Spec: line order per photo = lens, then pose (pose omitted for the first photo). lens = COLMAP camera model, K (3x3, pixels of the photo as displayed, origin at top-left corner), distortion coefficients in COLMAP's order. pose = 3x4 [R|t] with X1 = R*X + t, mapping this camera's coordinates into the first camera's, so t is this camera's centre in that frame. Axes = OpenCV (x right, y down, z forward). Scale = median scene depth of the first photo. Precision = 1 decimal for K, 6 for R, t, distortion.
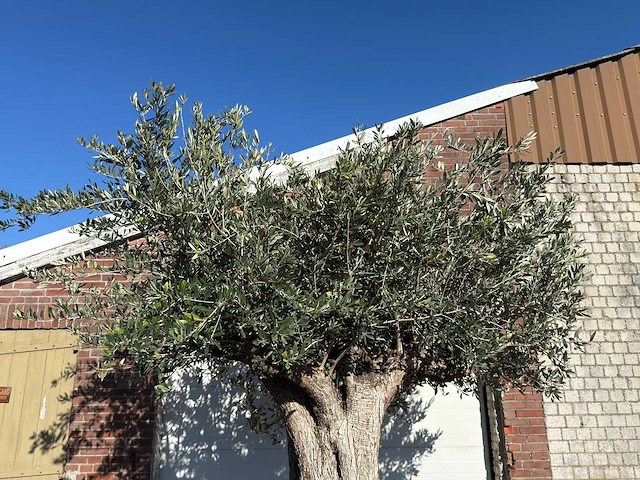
lens RADIAL K [[524.0, 0, 312.1], [0, 524.0, 240.6], [0, 0, 1]] dist [0.044108, -0.072520]
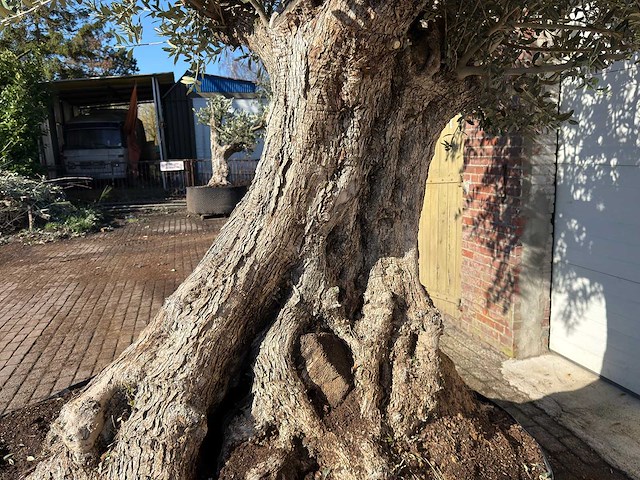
lens RADIAL K [[526.5, 0, 317.2], [0, 526.5, 243.7], [0, 0, 1]] dist [0.122680, -0.201074]
pose [[0.258318, 0.174705, -0.950132, 0.392524], [0.310528, 0.916302, 0.252910, 0.209614], [0.914792, -0.360373, 0.182446, 0.522572]]
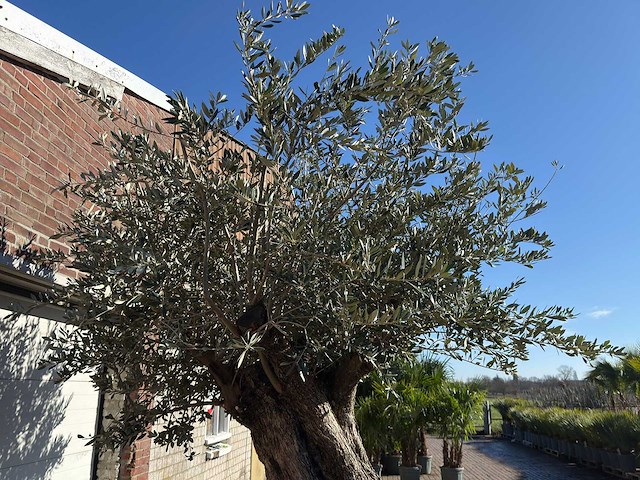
lens RADIAL K [[504.0, 0, 320.0], [0, 504.0, 240.0], [0, 0, 1]] dist [-0.005207, -0.005390]
pose [[0.084878, 0.299090, 0.950442, -0.625420], [-0.286288, 0.920983, -0.264253, 0.176529], [-0.954377, -0.249671, 0.163797, 0.590522]]
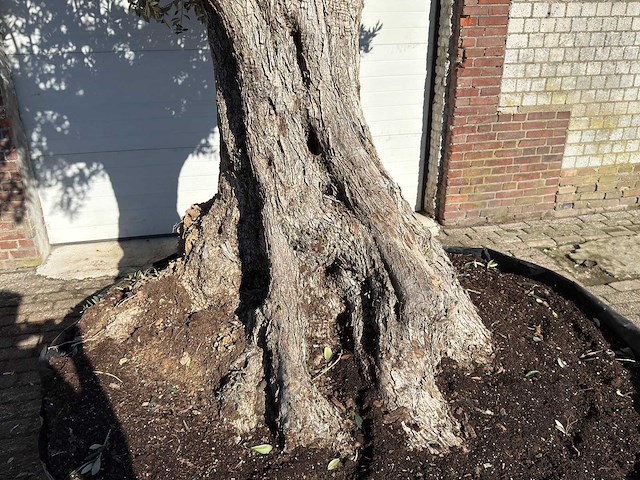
lens RADIAL K [[526.8, 0, 313.4], [0, 526.8, 243.1], [0, 0, 1]] dist [0.090048, -0.162283]
pose [[0.977166, -0.086754, 0.193962, -0.044763], [-0.058304, 0.768335, 0.637387, 0.112652], [-0.204324, -0.634141, 0.745733, 0.219659]]
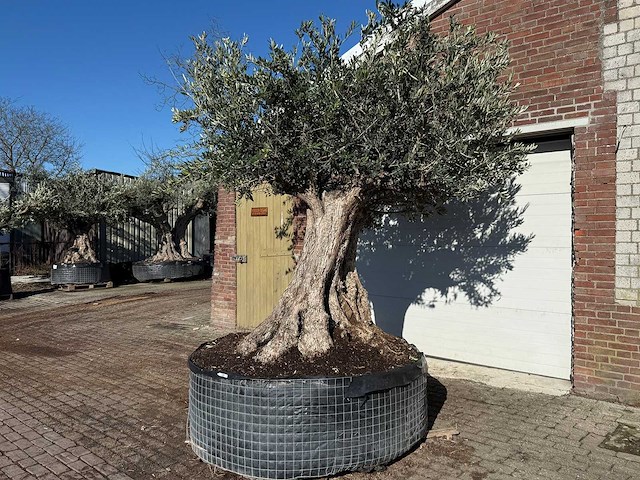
lens RADIAL K [[526.5, 0, 317.2], [0, 526.5, 243.7], [0, 0, 1]] dist [0.122680, -0.201074]
pose [[0.745268, 0.020719, -0.666443, 0.707712], [0.195855, 0.948622, 0.248511, -0.002109], [0.637351, -0.315734, 0.702919, -0.135789]]
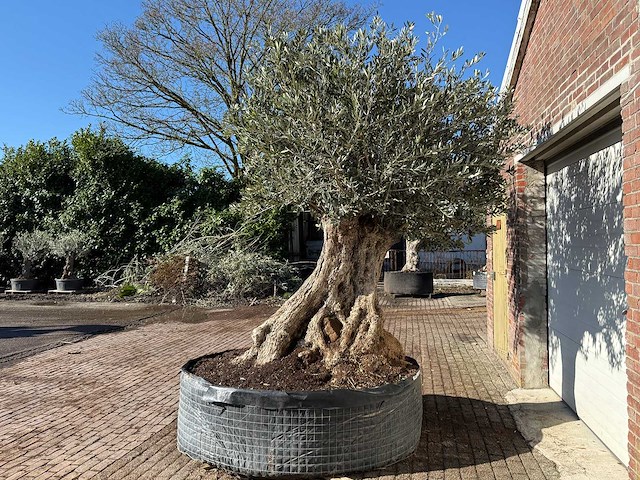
lens RADIAL K [[526.5, 0, 317.2], [0, 526.5, 243.7], [0, 0, 1]] dist [0.122680, -0.201074]
pose [[-0.173894, 0.017875, -0.984602, 1.078923], [0.304195, 0.951912, -0.036443, 0.242825], [0.936603, -0.305849, -0.170970, 0.757400]]
